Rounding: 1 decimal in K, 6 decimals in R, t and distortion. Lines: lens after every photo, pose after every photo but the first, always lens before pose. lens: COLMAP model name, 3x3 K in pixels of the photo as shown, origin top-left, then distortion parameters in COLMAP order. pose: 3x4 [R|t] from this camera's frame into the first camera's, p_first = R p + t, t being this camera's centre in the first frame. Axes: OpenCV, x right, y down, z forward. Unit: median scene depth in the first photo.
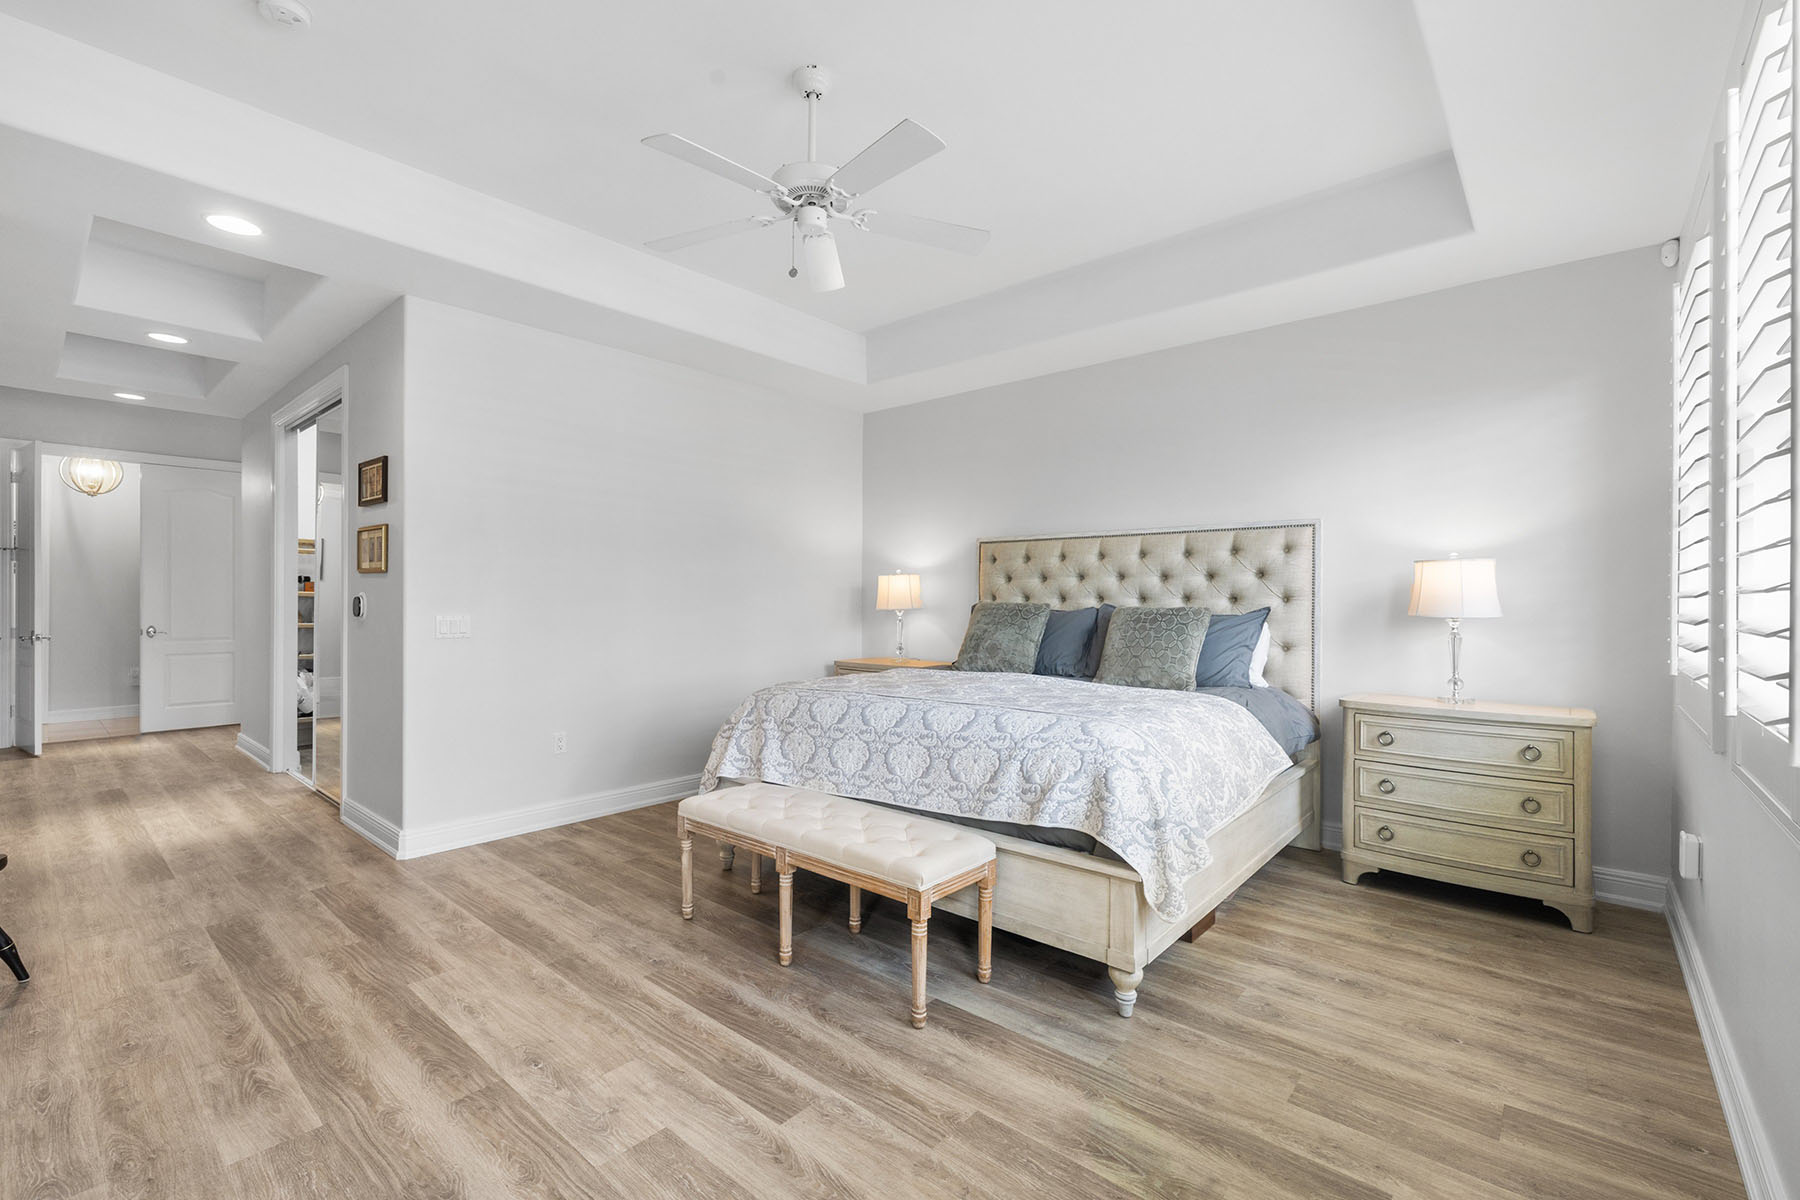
lens RADIAL K [[779.0, 0, 884.0], [0, 779.0, 601.5], [0, 0, 1]] dist [0.001512, 0.000355]
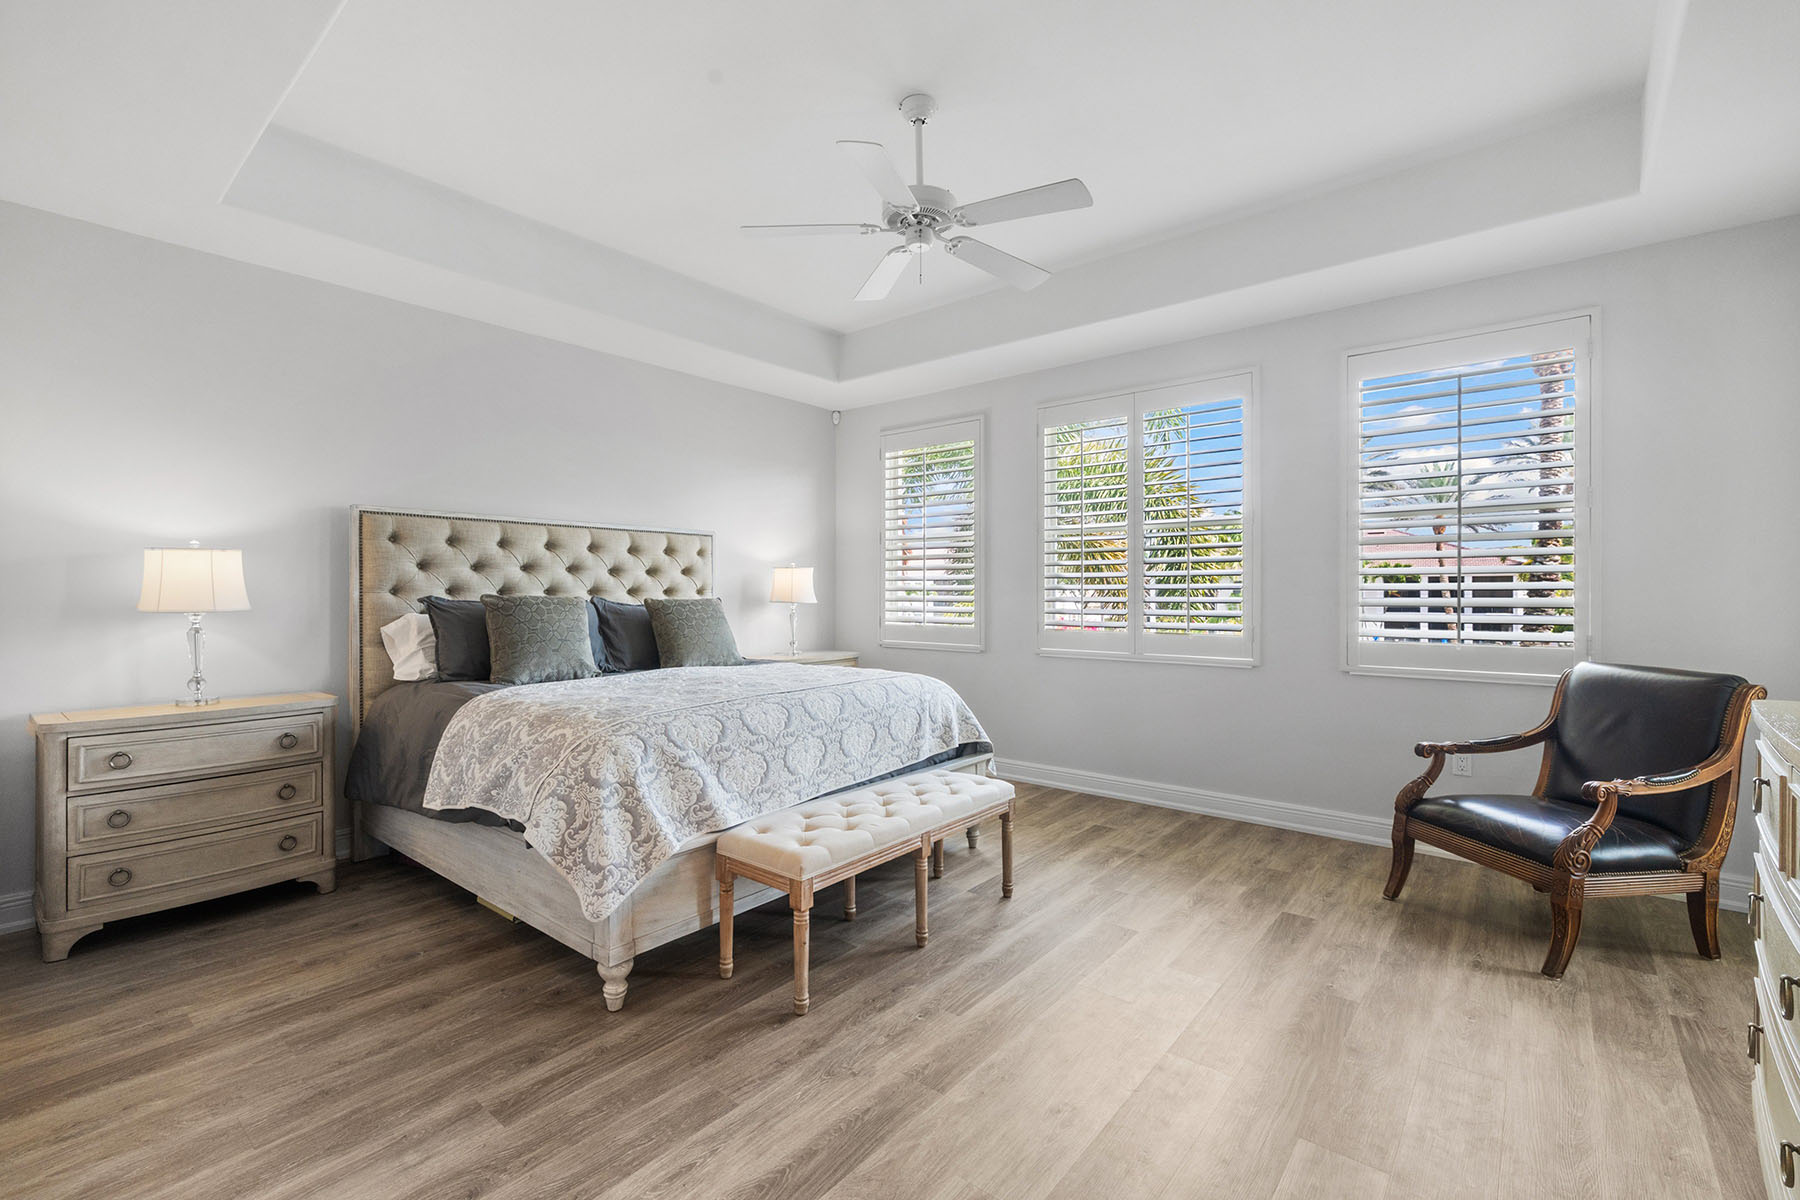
lens RADIAL K [[779.1, 0, 913.2], [0, 779.1, 595.3], [0, 0, 1]] dist [0.002034, -0.000457]
pose [[-0.043518, -0.005355, 0.999038, -0.805000], [0.003487, 0.999979, 0.005512, -0.002966], [-0.999047, 0.003724, -0.043498, 0.734333]]
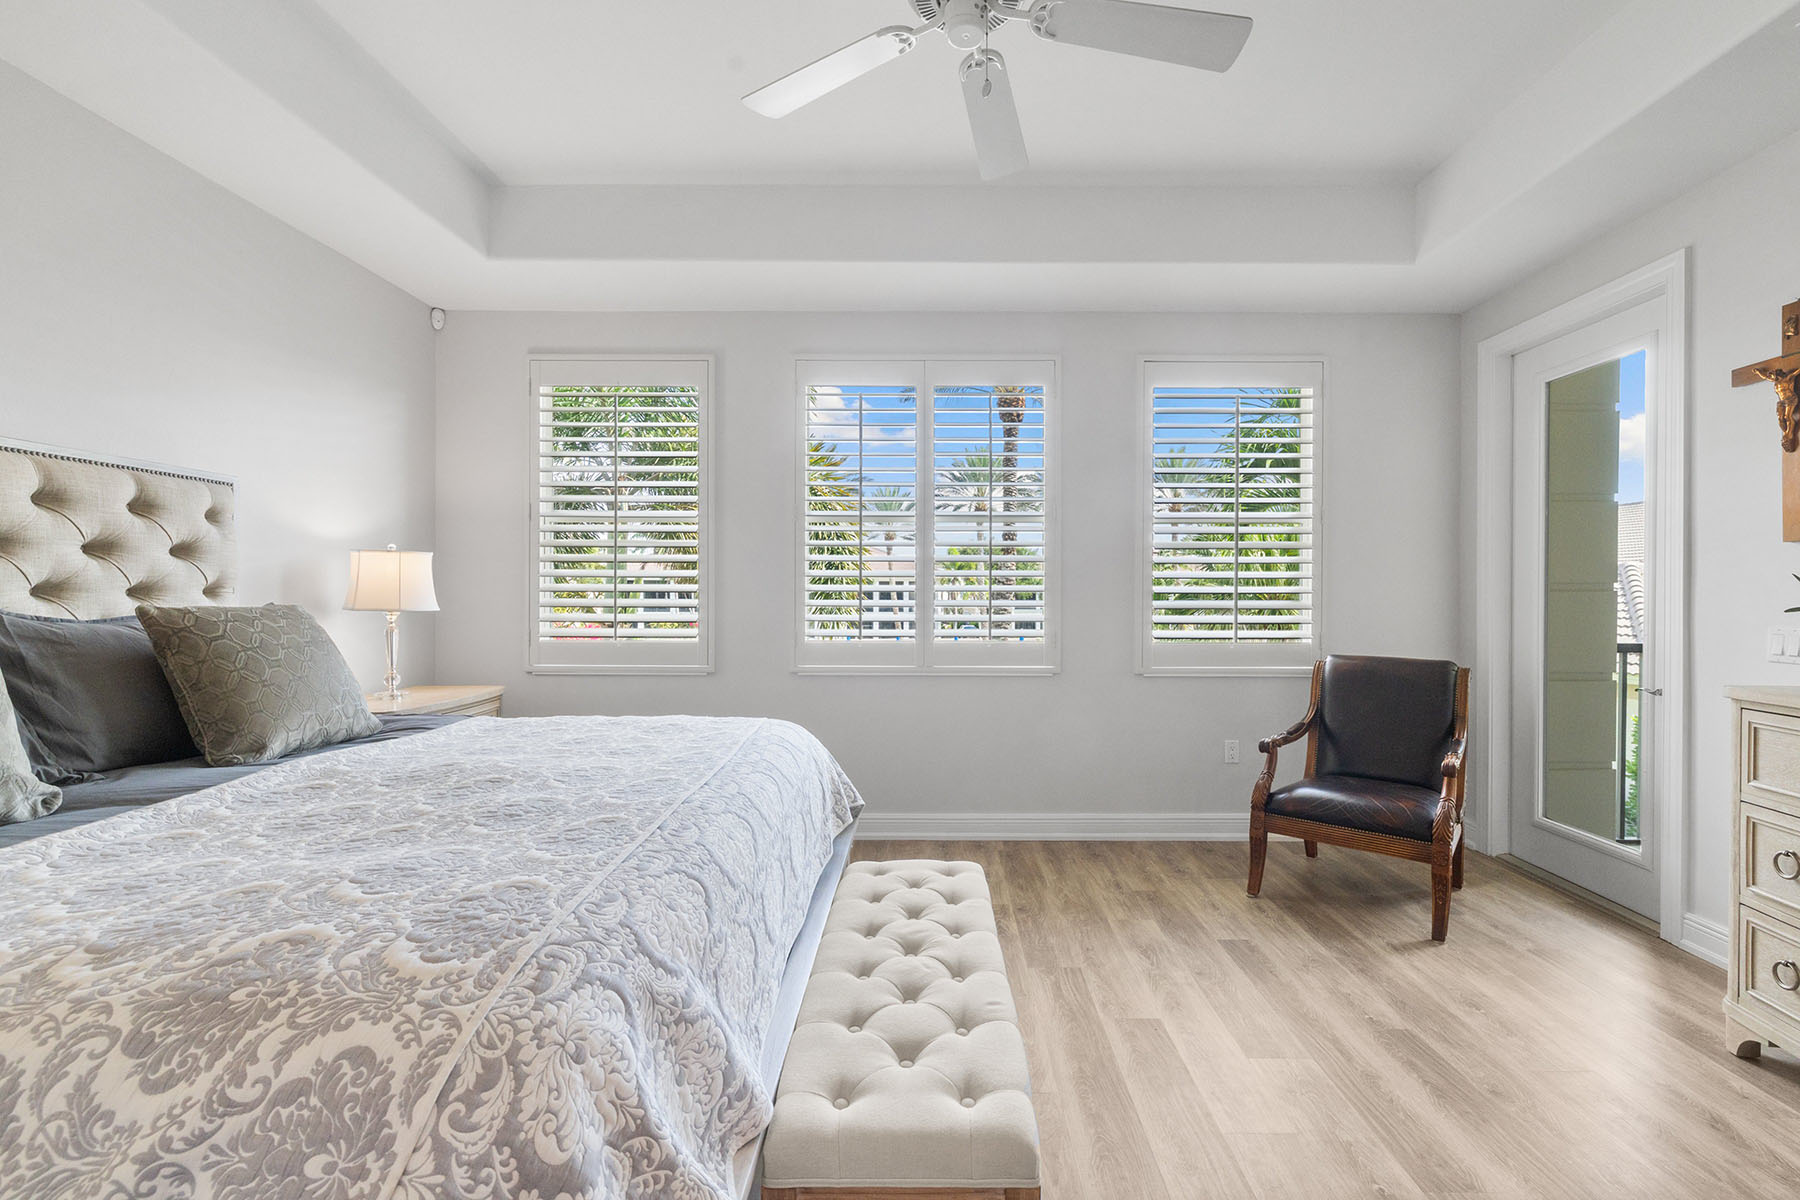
lens RADIAL K [[779.1, 0, 913.2], [0, 779.1, 595.3], [0, 0, 1]] dist [0.002034, -0.000457]
pose [[-0.664360, -0.002736, 0.747408, -0.364956], [0.000066, 0.999993, 0.003719, -0.002159], [-0.747413, 0.002520, -0.664355, 1.040086]]
